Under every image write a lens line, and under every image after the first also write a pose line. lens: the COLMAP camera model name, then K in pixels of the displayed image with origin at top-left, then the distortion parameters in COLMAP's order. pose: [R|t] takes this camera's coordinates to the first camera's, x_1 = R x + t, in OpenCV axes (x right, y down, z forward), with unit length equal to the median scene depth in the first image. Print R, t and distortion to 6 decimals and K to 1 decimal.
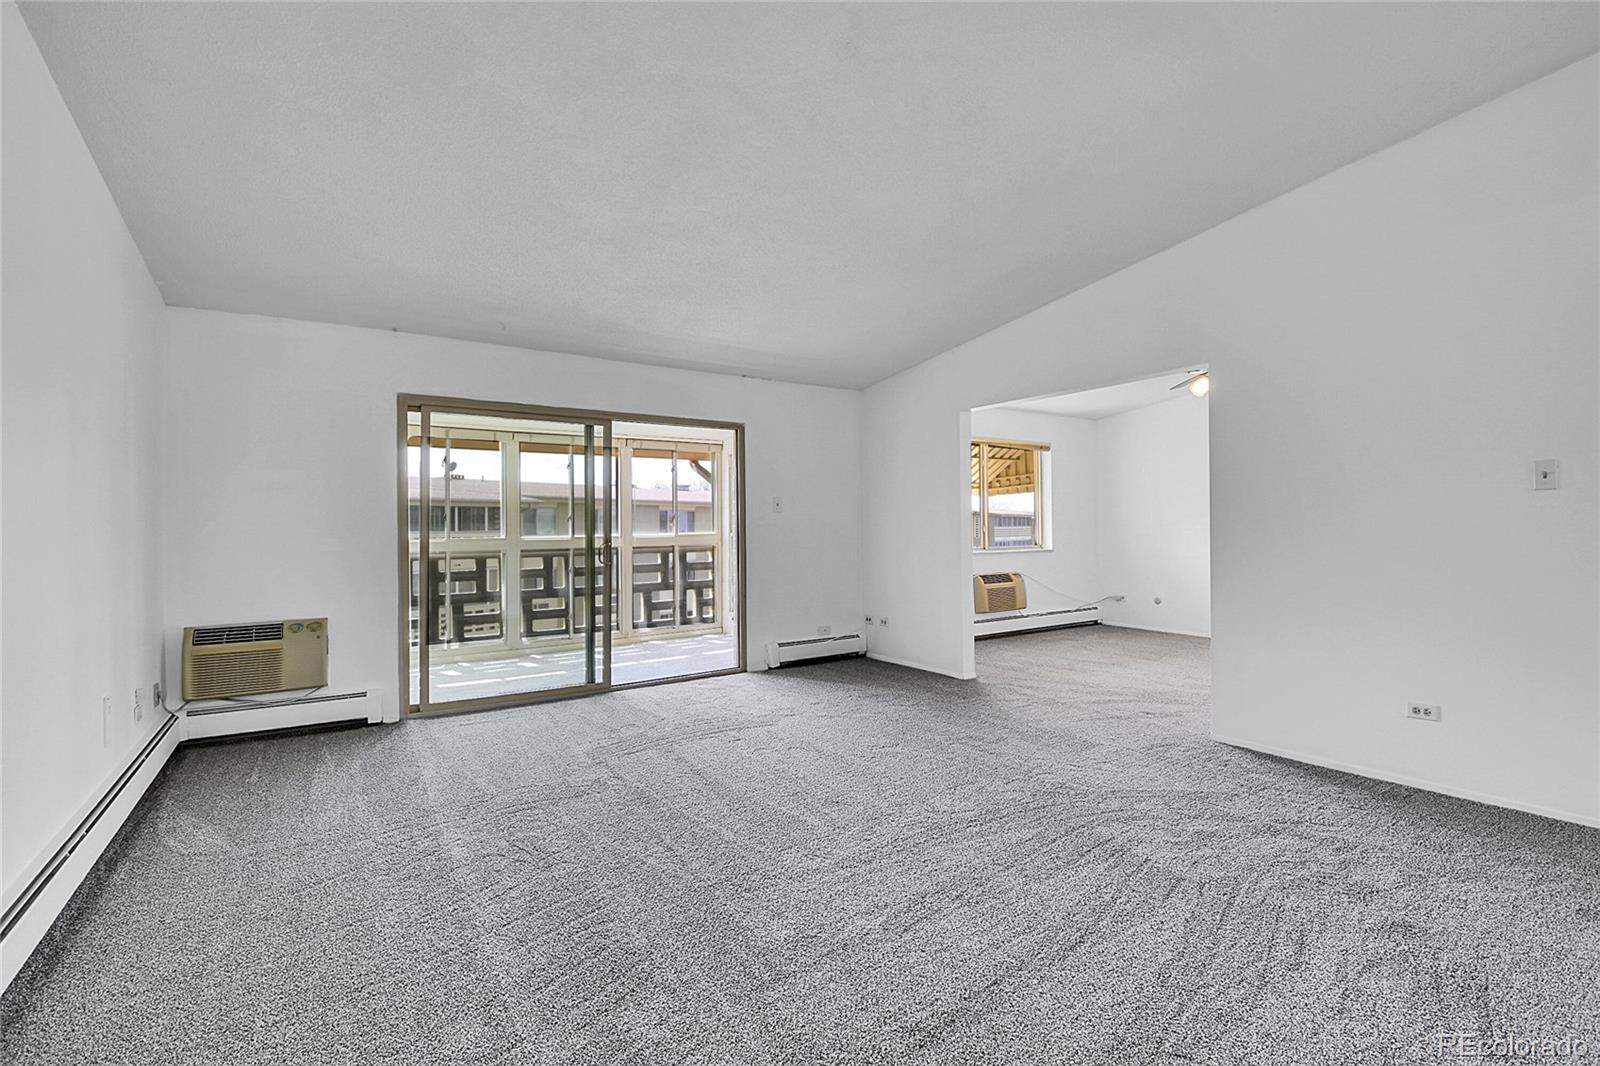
lens RADIAL K [[728.8, 0, 811.4], [0, 728.8, 539.6], [0, 0, 1]] dist [-0.001474, -0.000006]
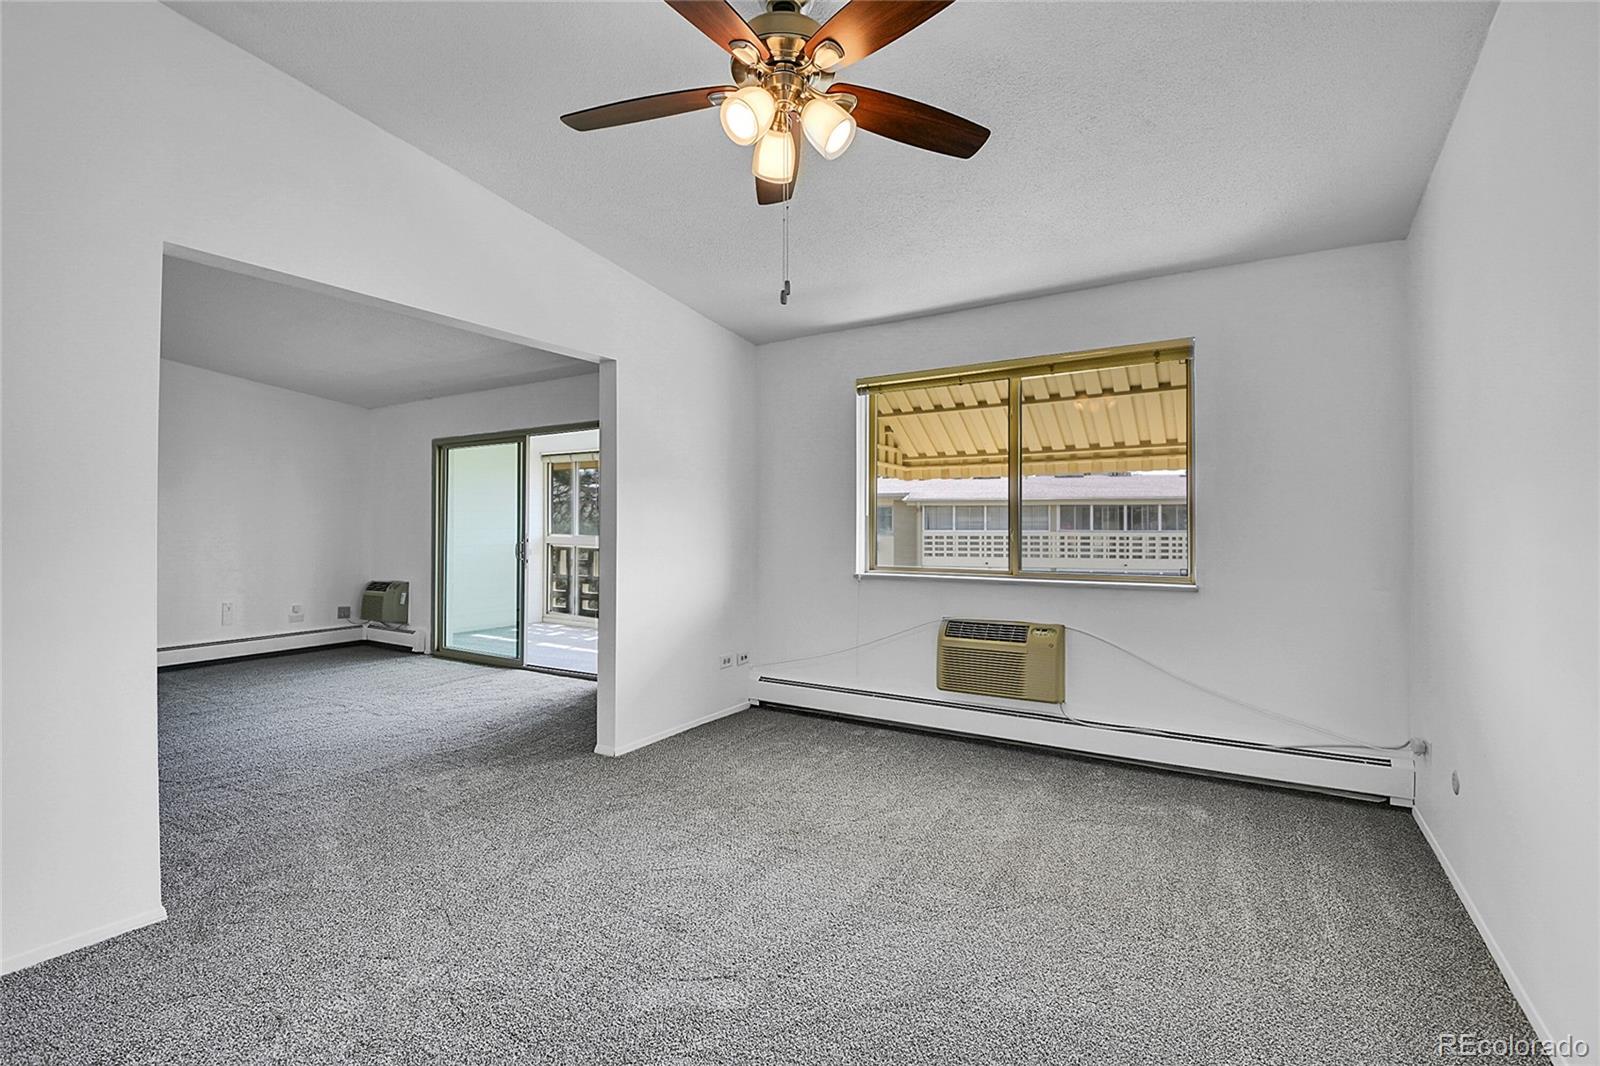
lens RADIAL K [[737.7, 0, 800.0], [0, 737.7, 533.0], [0, 0, 1]] dist [-0.001346, -0.000069]
pose [[0.377051, 0.011571, -0.926120, 0.881805], [-0.017473, 0.999833, 0.005379, -0.020918], [0.926028, 0.014154, 0.377190, 0.864161]]
